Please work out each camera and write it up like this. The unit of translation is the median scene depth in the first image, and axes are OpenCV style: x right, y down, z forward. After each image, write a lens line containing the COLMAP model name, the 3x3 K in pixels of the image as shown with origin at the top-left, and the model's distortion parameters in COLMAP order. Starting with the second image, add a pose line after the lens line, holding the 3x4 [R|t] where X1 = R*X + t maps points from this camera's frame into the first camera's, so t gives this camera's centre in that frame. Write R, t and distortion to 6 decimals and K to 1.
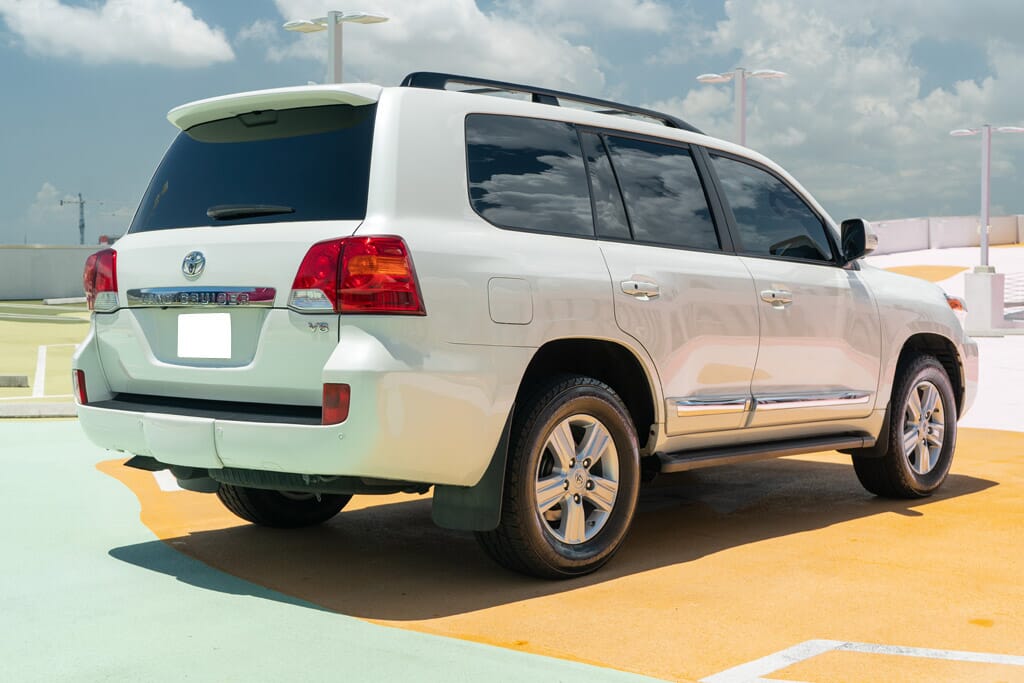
lens RADIAL K [[1311.4, 0, 512.0], [0, 1311.4, 341.5], [0, 0, 1]] dist [0.017168, 0.008481]
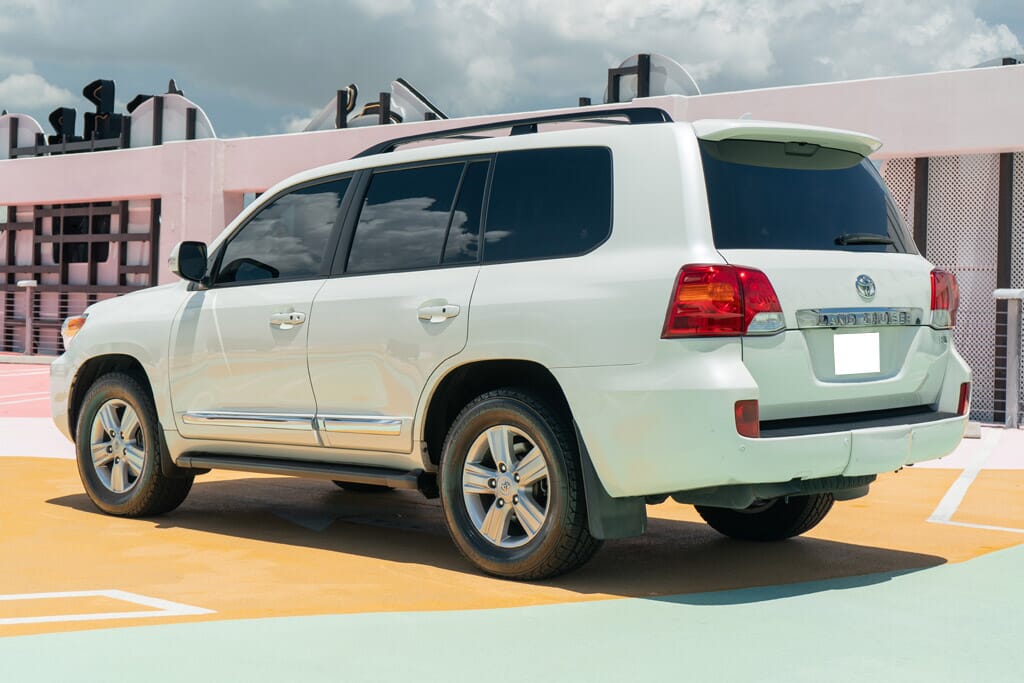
lens RADIAL K [[1649.3, 0, 512.0], [0, 1649.3, 341.5], [0, 0, 1]] dist [0.006927, -0.006733]
pose [[0.050036, -0.016373, 0.998613, -1.618867], [0.041157, 0.999050, 0.014318, -0.045432], [-0.997899, 0.040384, 0.050662, 1.229323]]
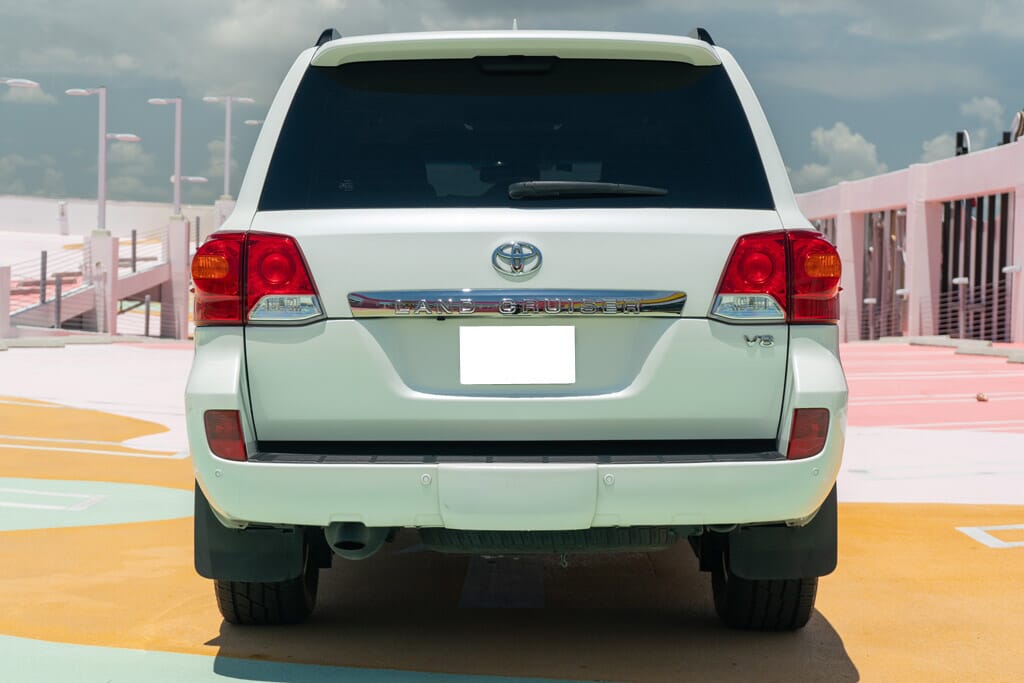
lens RADIAL K [[1507.3, 0, 512.0], [0, 1507.3, 341.5], [0, 0, 1]] dist [0.016318, 0.010889]
pose [[0.776347, -0.031088, 0.629538, -0.787379], [0.018653, 0.999479, 0.026354, -0.035138], [-0.630029, -0.008717, 0.776523, 0.340101]]
